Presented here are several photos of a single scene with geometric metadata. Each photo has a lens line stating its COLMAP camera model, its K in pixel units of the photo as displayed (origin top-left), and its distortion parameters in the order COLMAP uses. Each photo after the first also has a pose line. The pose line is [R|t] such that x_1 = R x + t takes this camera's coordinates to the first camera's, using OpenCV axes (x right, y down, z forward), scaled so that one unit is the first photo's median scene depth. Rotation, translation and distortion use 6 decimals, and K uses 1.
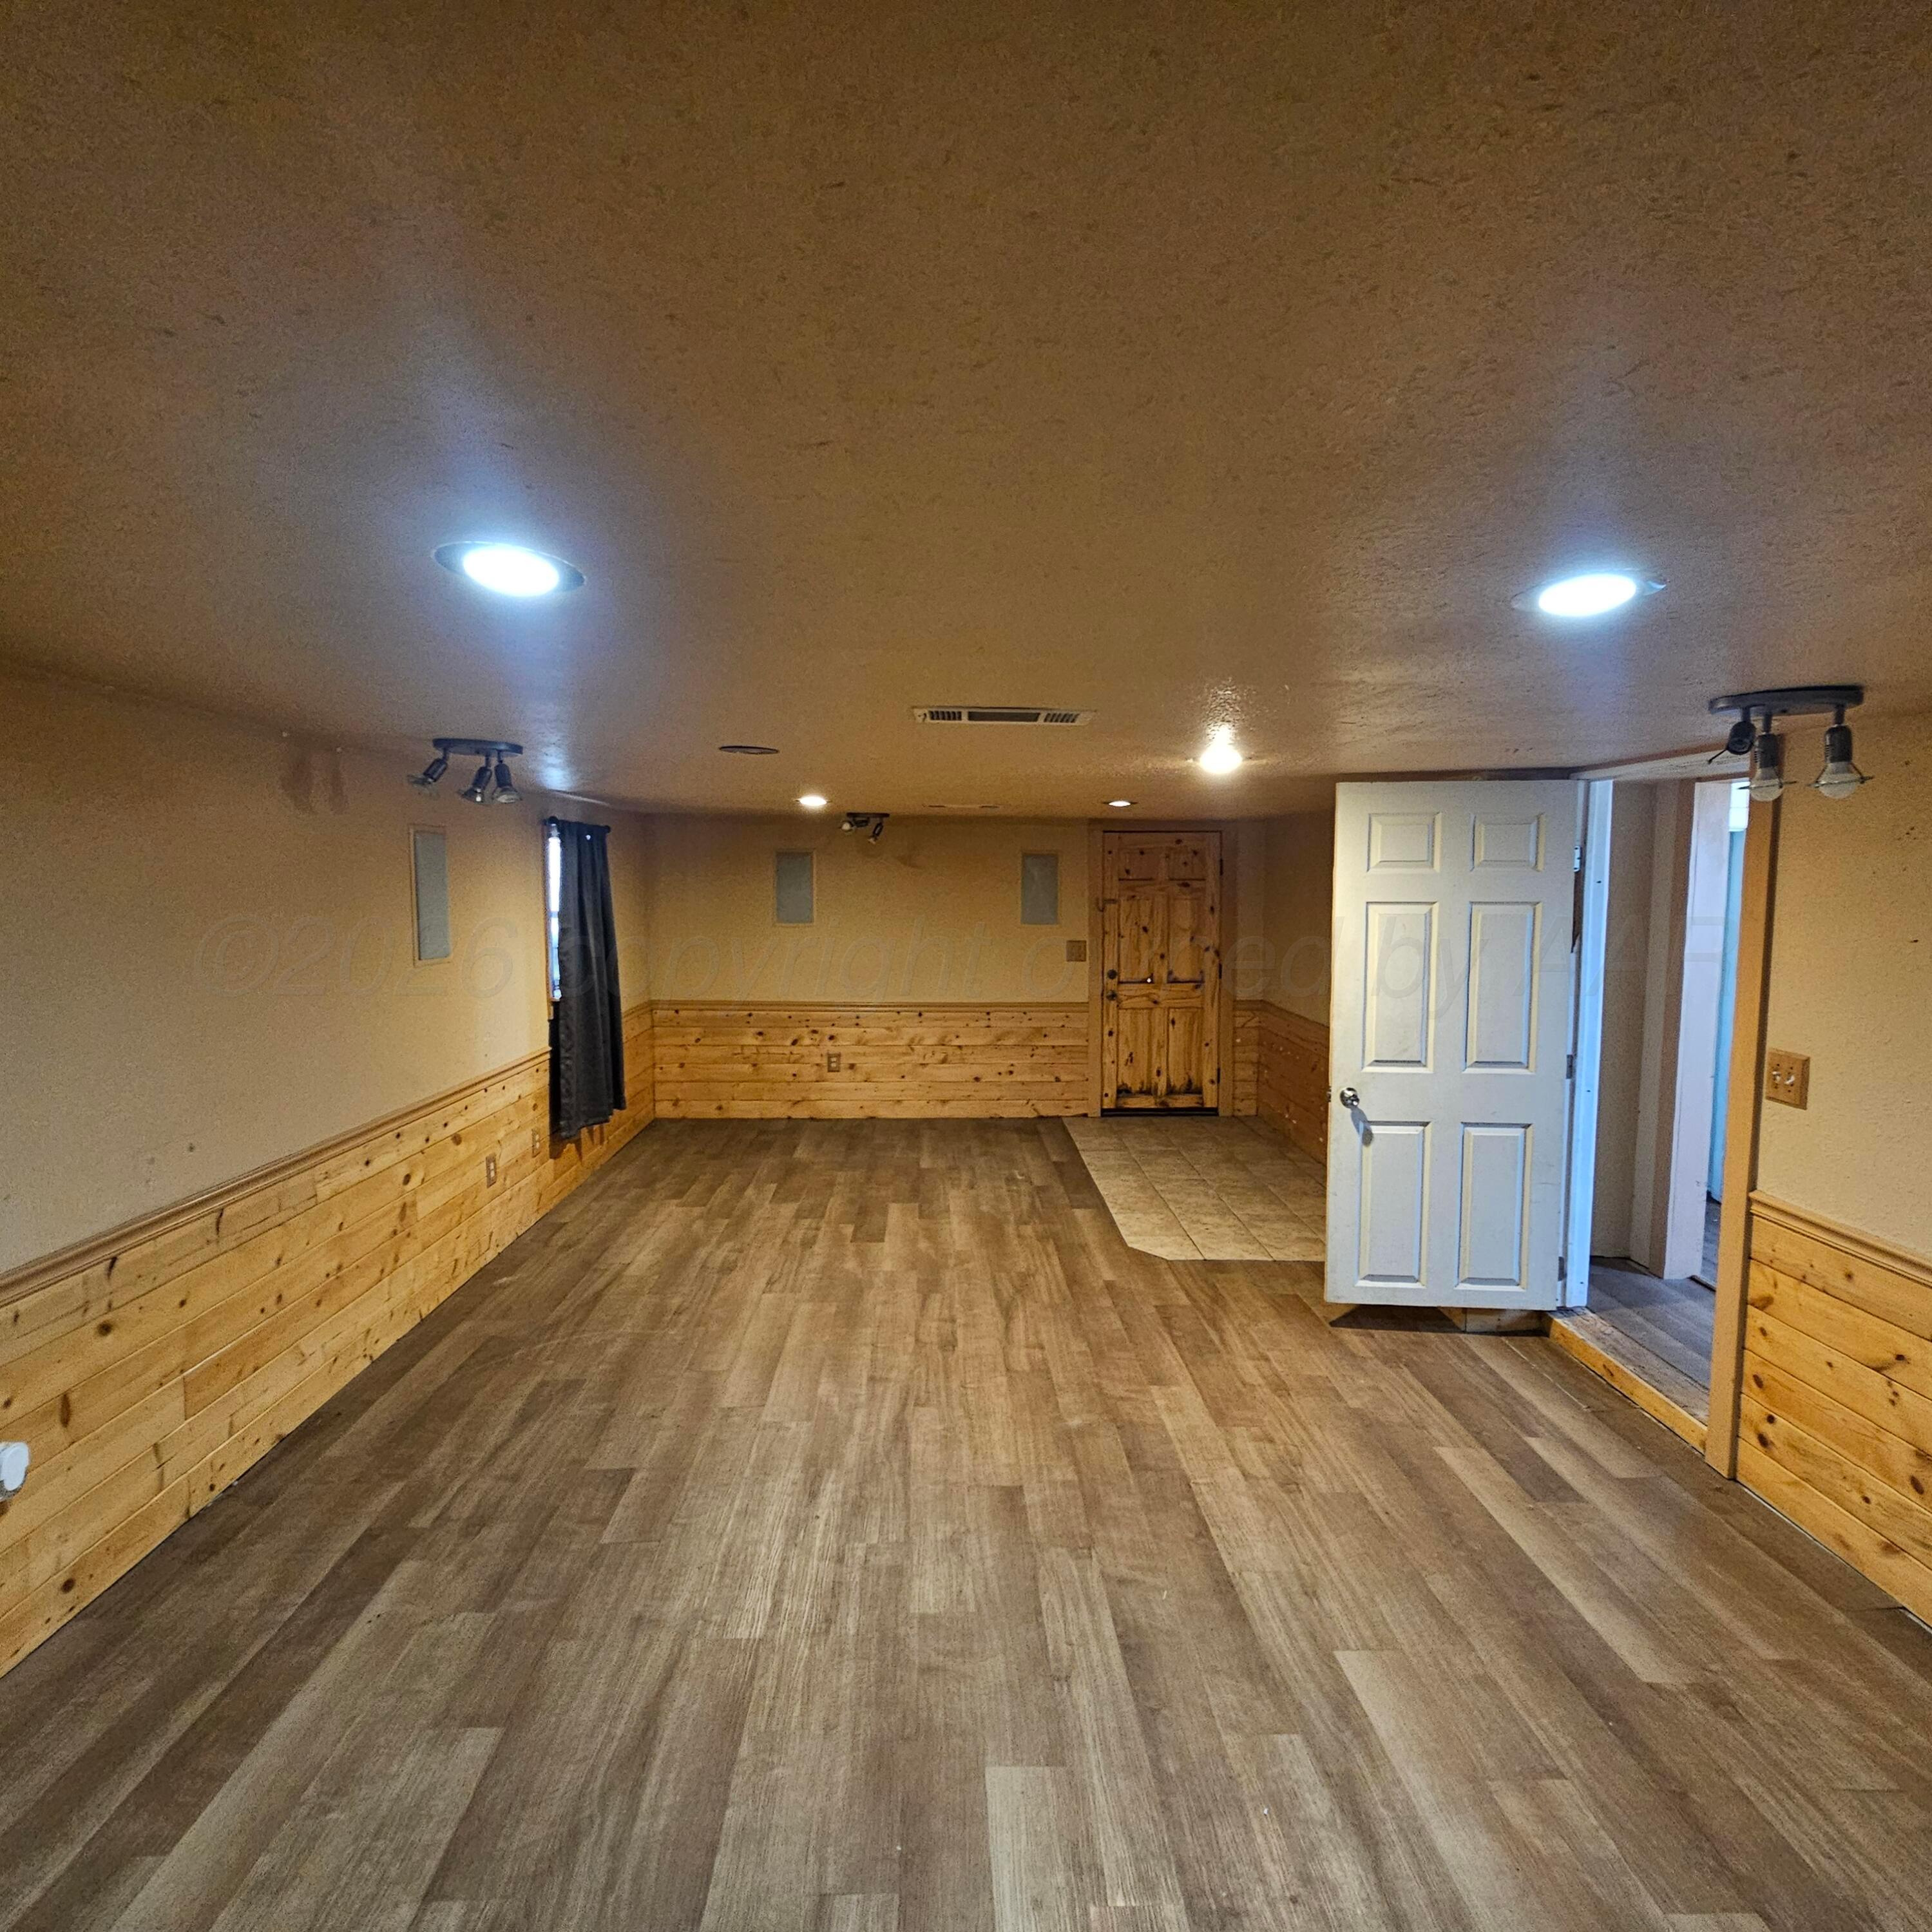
lens RADIAL K [[1062.5, 0, 962.3], [0, 1062.5, 964.4], [0, 0, 1]] dist [-0.004443, 0.001824]
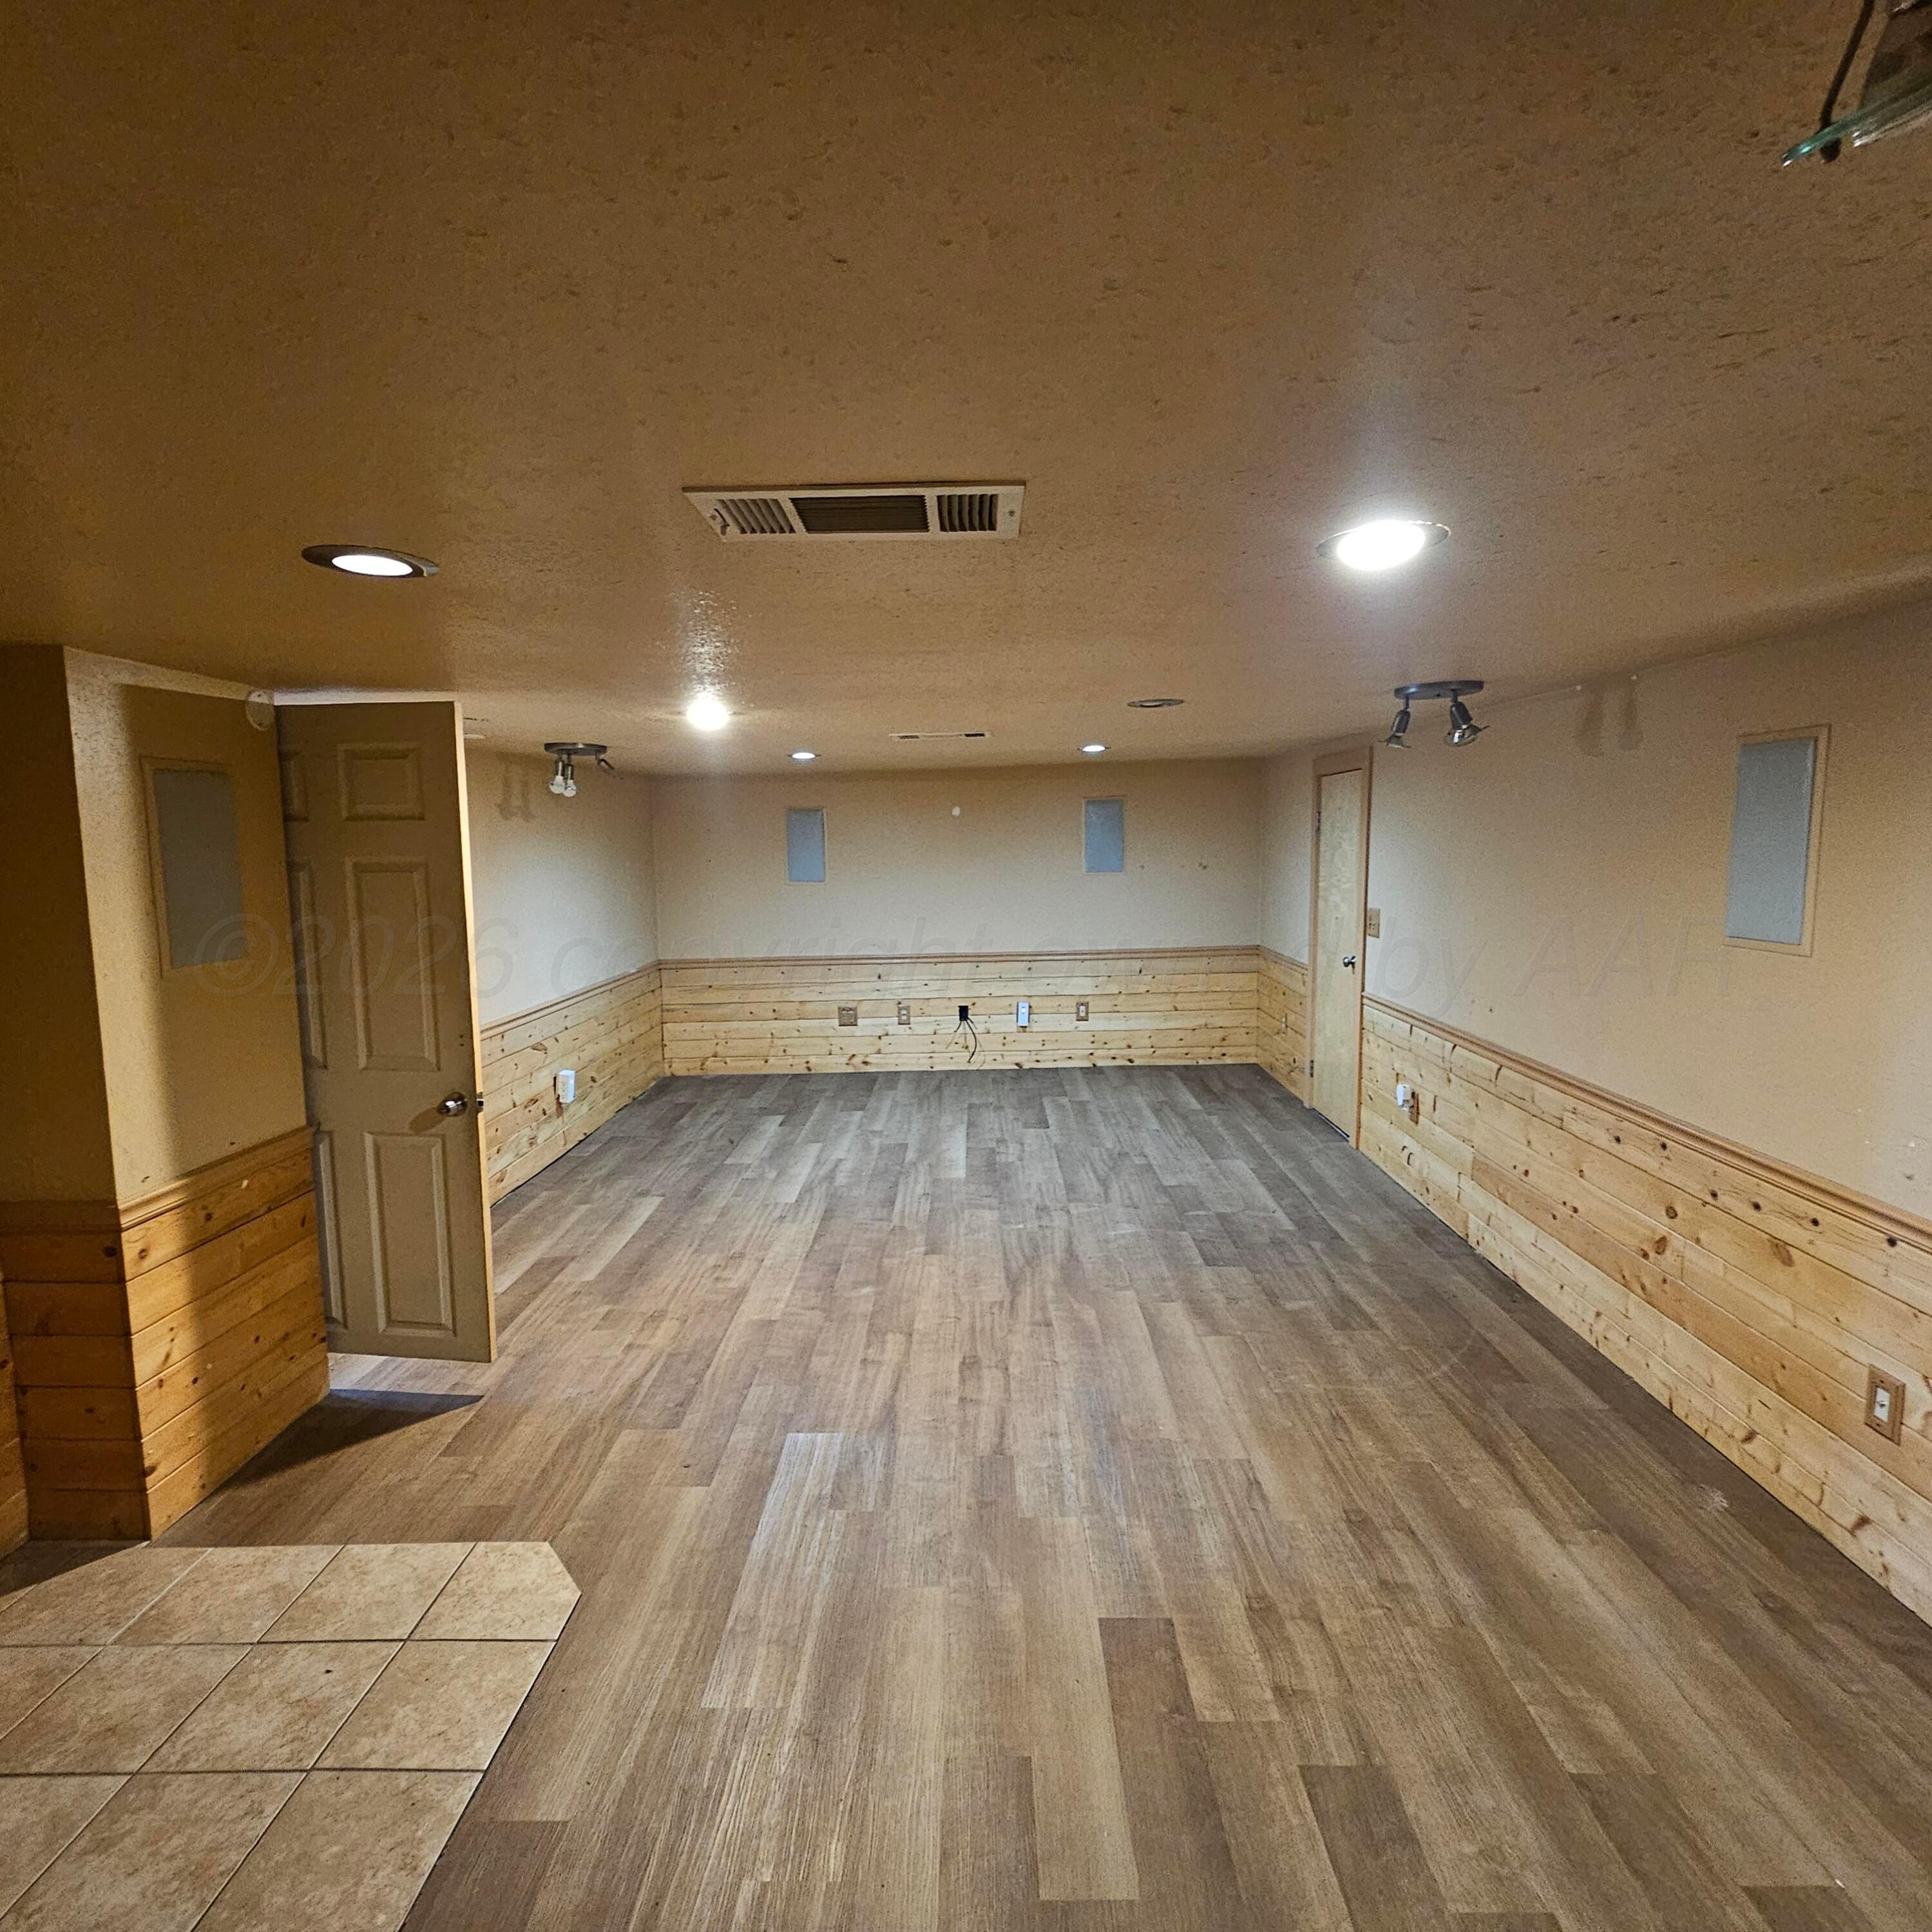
lens RADIAL K [[1062.5, 0, 966.4], [0, 1062.5, 966.3], [0, 0, 1]] dist [-0.004443, 0.001824]
pose [[-0.999129, 0.001512, 0.041692, -0.049725], [0.009651, 0.980614, 0.195710, -0.138037], [-0.040588, 0.195942, -0.979775, 1.887633]]
